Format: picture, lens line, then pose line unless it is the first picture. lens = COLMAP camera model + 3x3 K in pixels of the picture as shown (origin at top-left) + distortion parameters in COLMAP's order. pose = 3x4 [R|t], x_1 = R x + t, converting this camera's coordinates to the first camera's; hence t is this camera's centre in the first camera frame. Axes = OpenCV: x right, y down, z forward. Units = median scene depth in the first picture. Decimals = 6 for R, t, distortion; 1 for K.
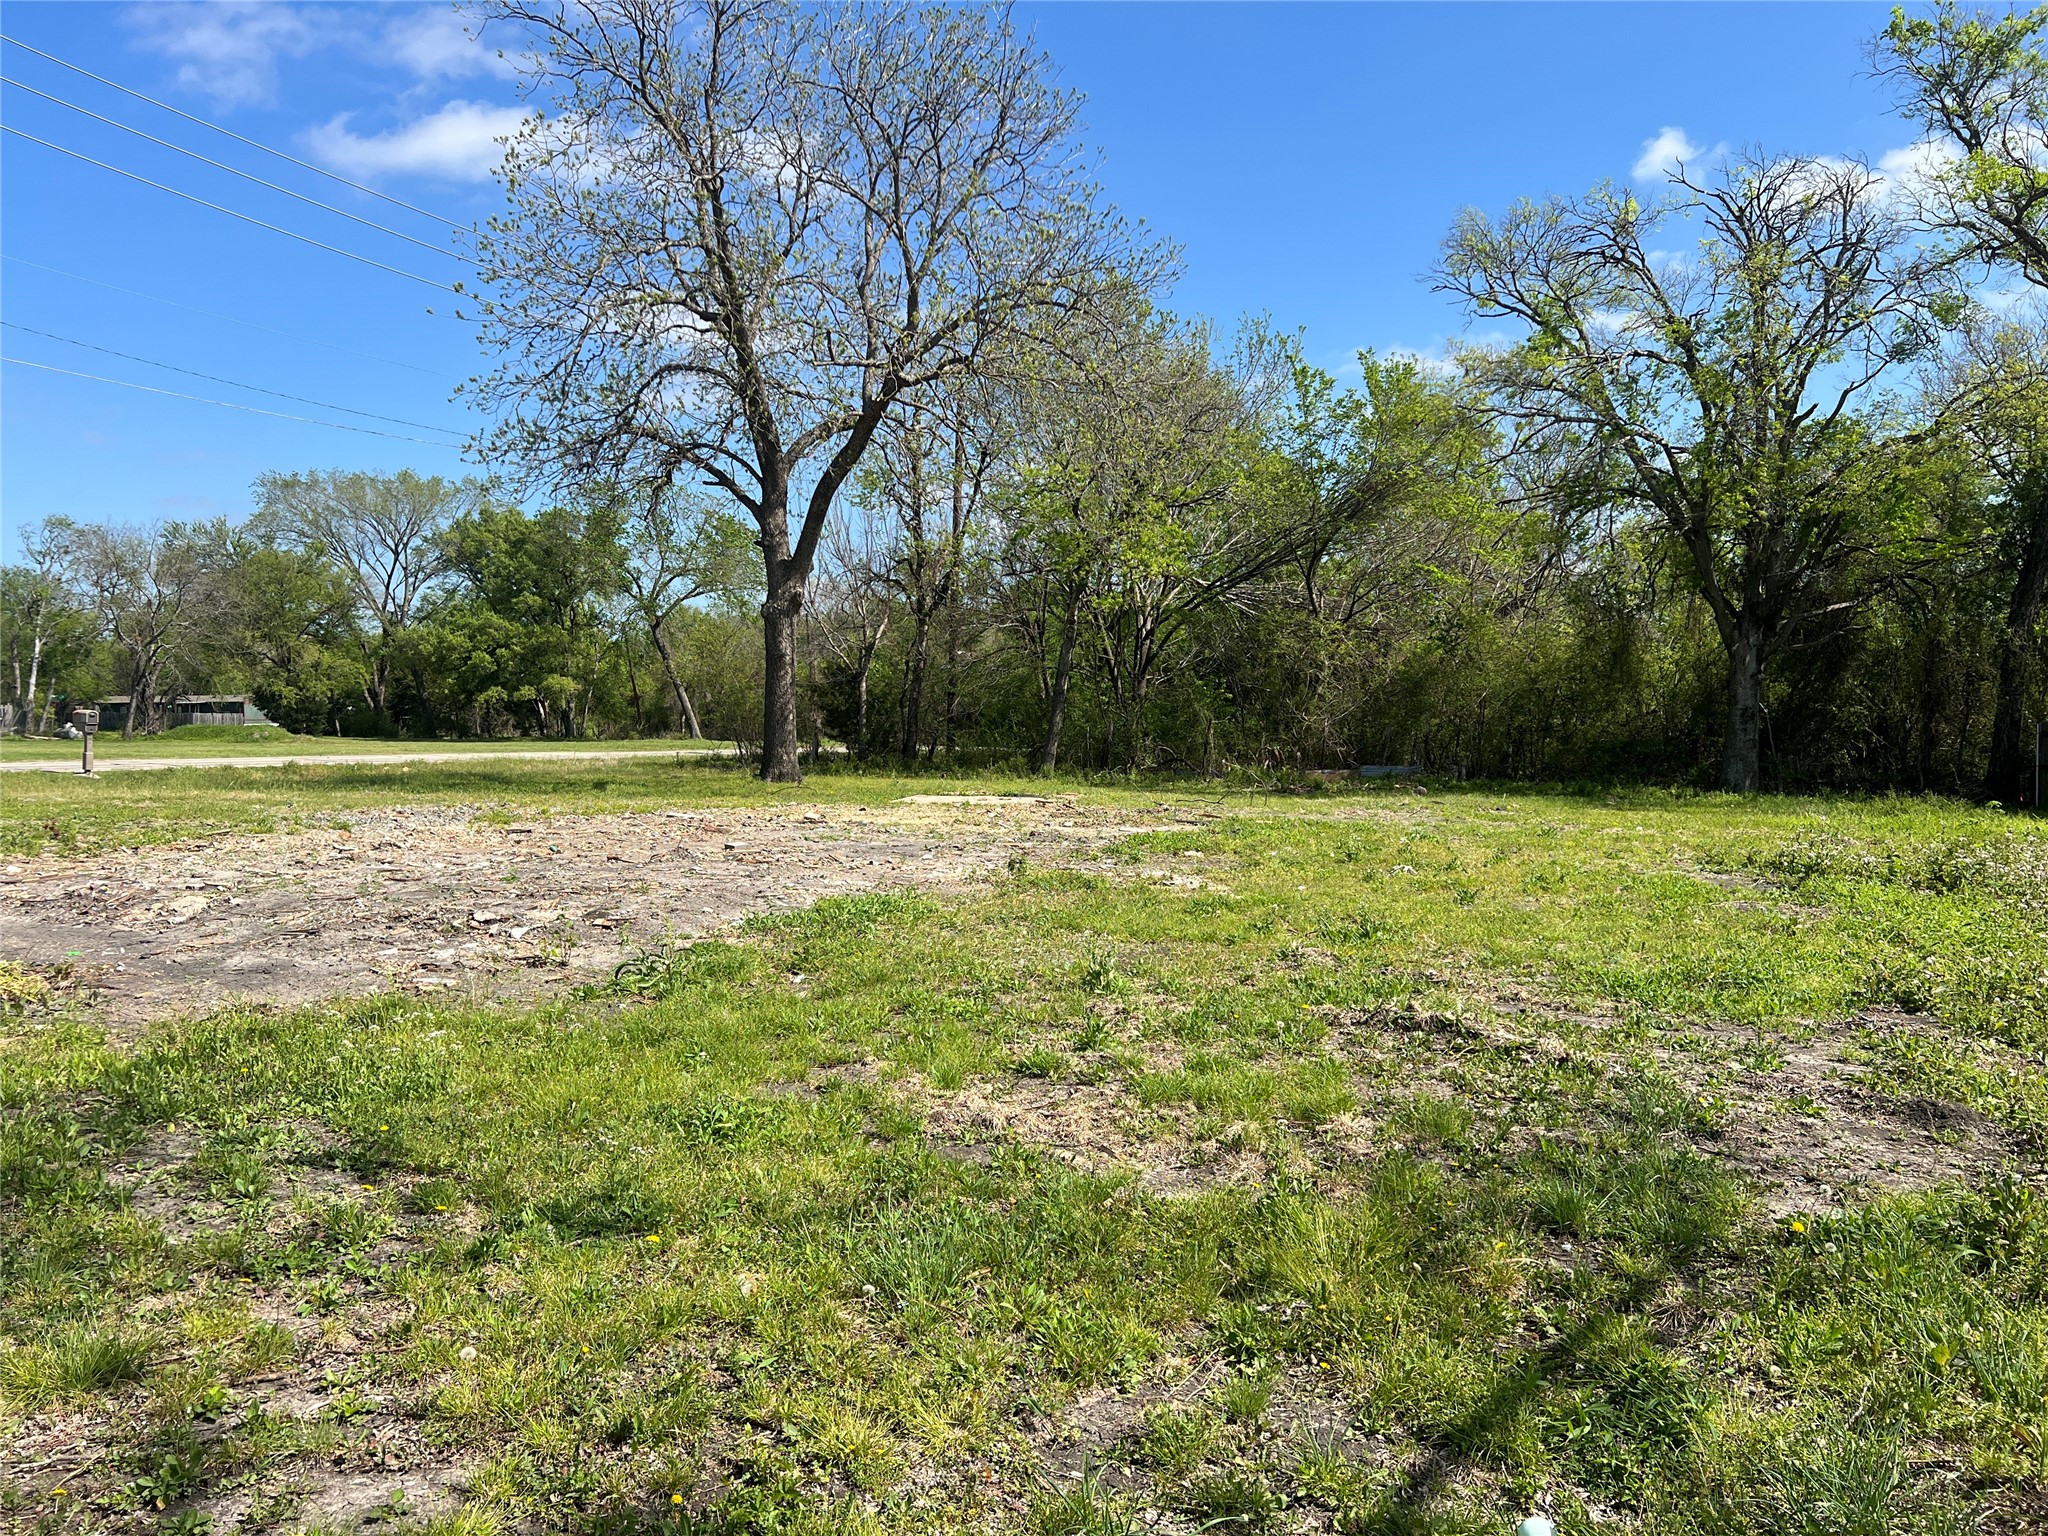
lens RADIAL K [[1580.1, 0, 1017.4], [0, 1580.1, 757.9], [0, 0, 1]] dist [0.072263, -0.089448]
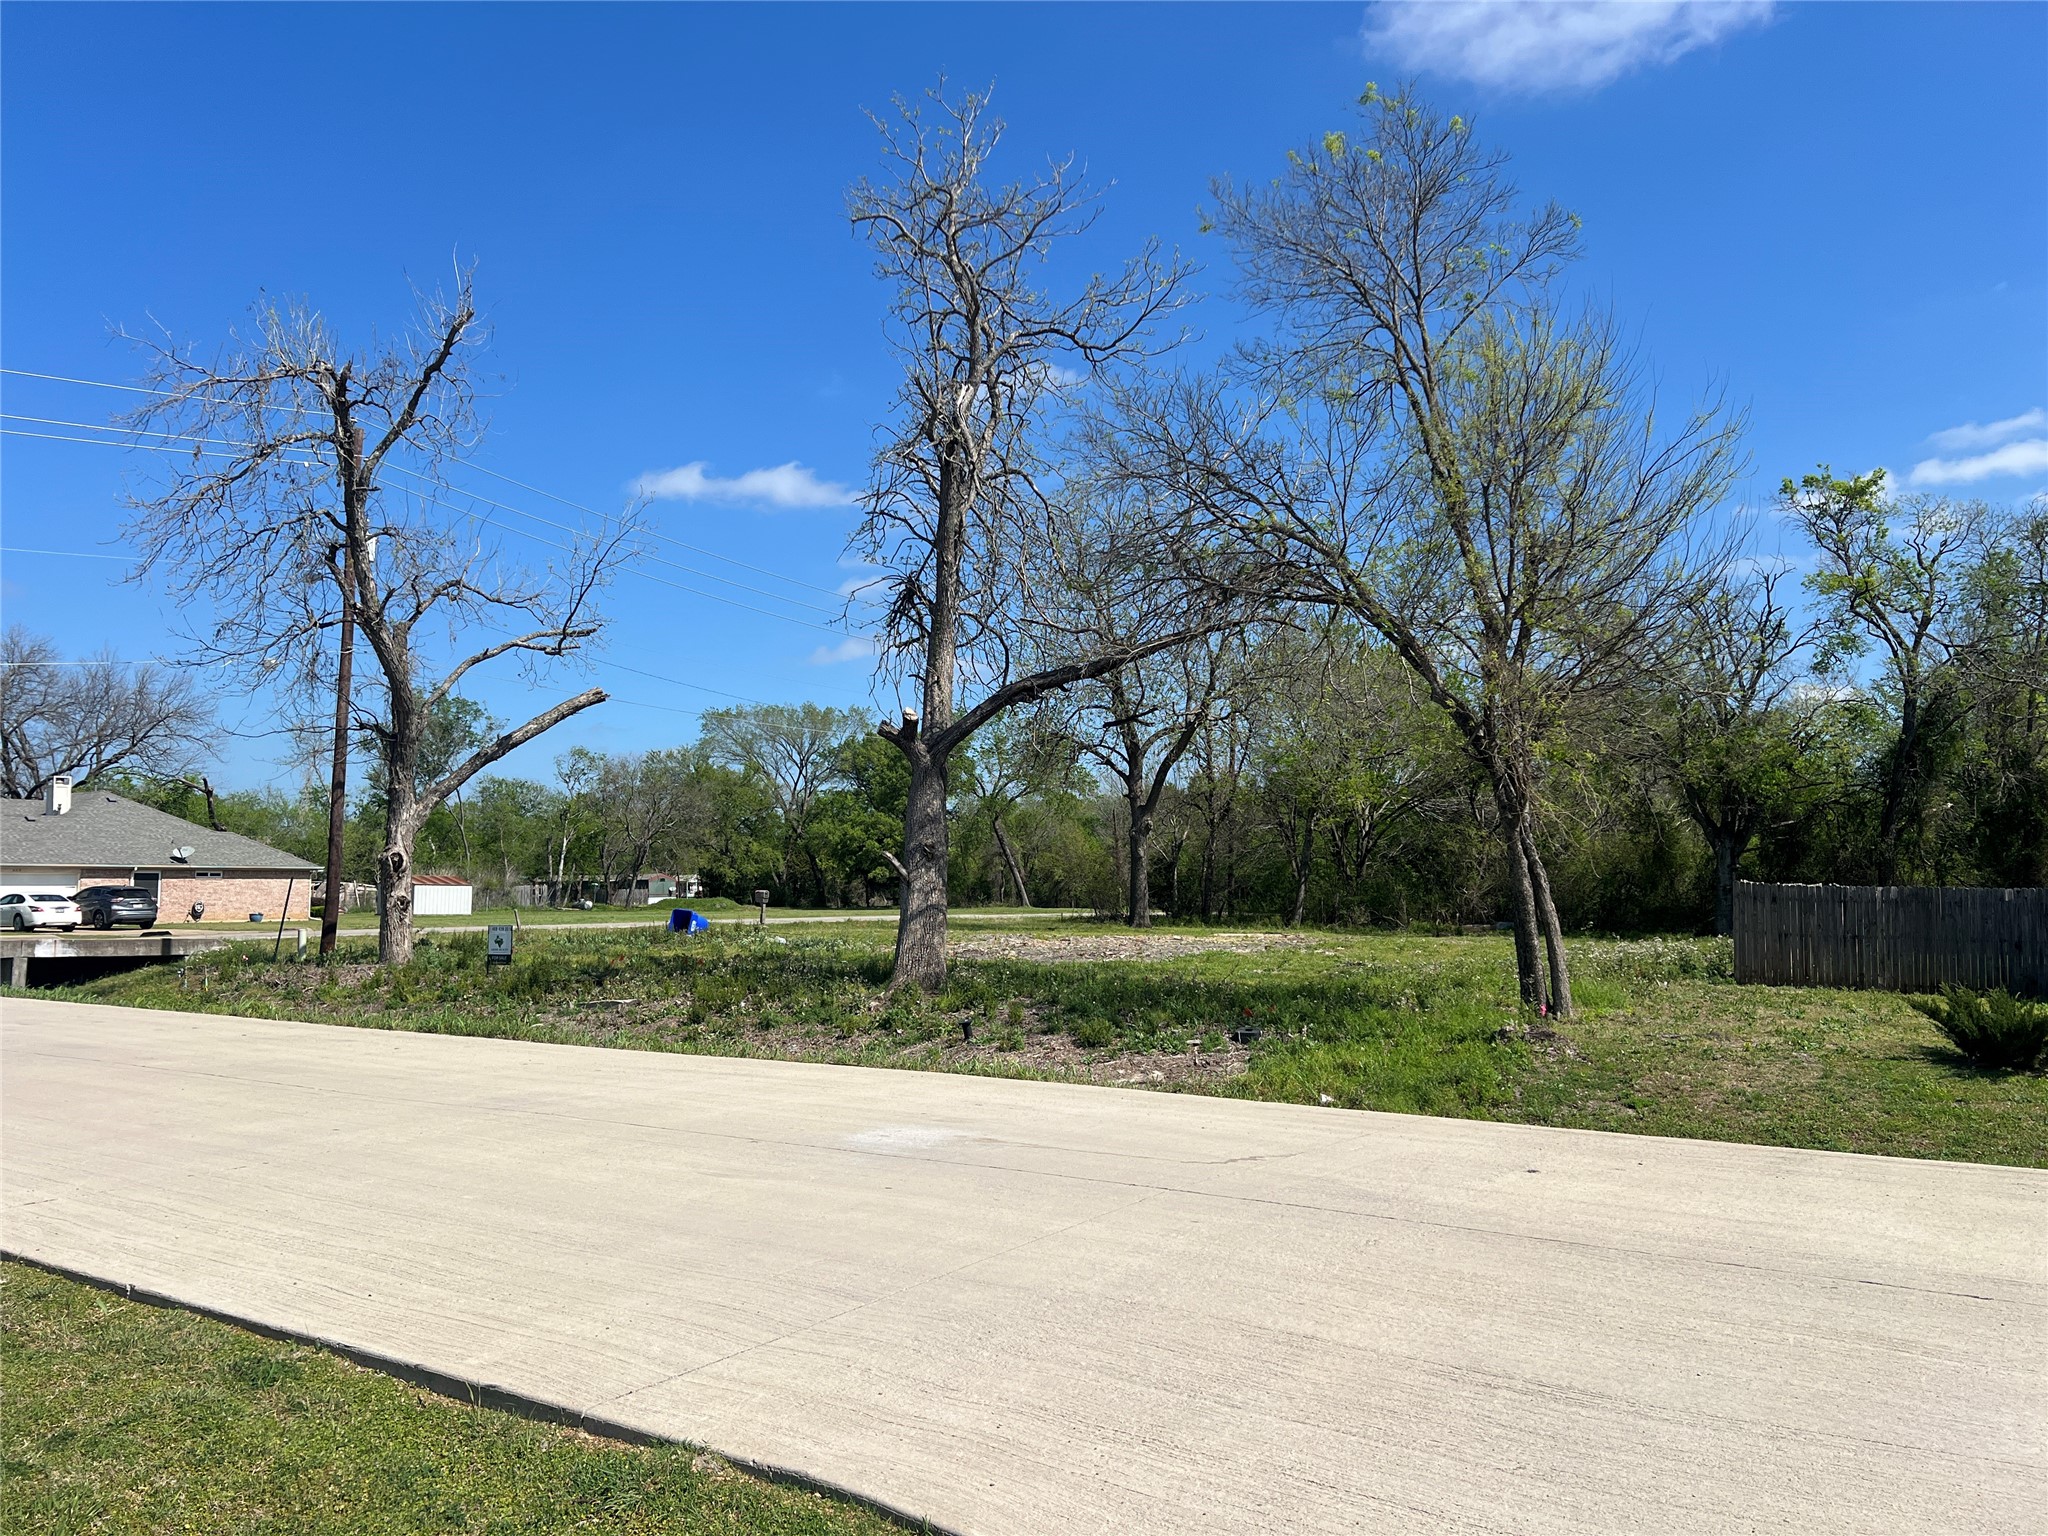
lens RADIAL K [[1580.1, 0, 1022.8], [0, 1580.1, 765.7], [0, 0, 1]] dist [0.072263, -0.089448]
pose [[0.986340, -0.019132, -0.163606, 0.005853], [0.002510, 0.994862, -0.101206, 0.004662], [0.164702, 0.099412, 0.981321, -0.290334]]
